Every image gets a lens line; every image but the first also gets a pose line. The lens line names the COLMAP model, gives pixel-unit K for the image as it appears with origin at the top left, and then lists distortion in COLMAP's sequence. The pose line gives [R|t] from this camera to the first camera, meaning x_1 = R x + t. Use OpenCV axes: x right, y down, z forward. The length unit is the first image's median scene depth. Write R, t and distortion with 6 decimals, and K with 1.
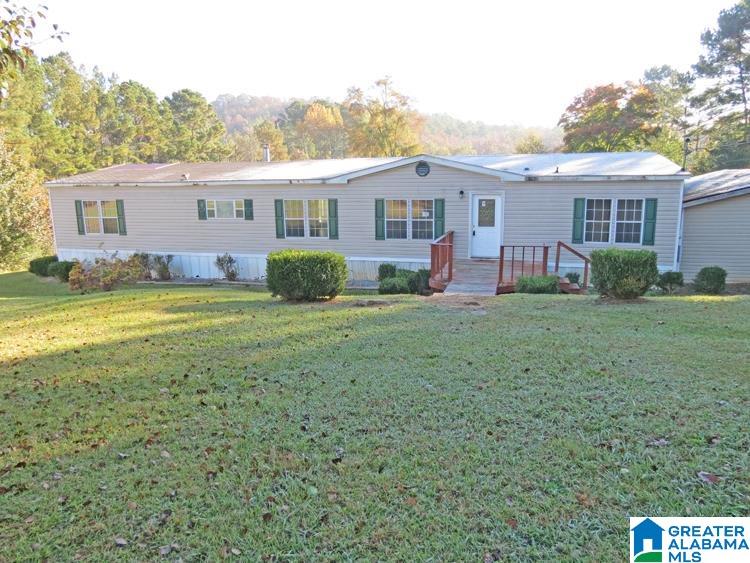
lens RADIAL K [[531.6, 0, 376.4], [0, 531.6, 280.0], [0, 0, 1]] dist [-0.022607, 0.002843]
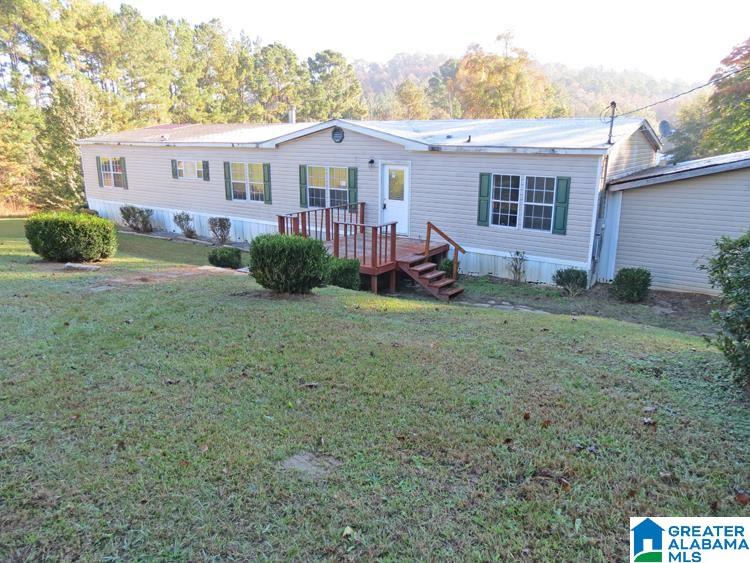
lens RADIAL K [[528.3, 0, 383.2], [0, 528.3, 281.0], [0, 0, 1]] dist [-0.009674, 0.000303]
pose [[0.944895, 0.105555, -0.309891, 0.457712], [-0.082300, 0.992784, 0.087217, -0.037627], [0.316861, -0.056907, 0.946763, 0.115979]]
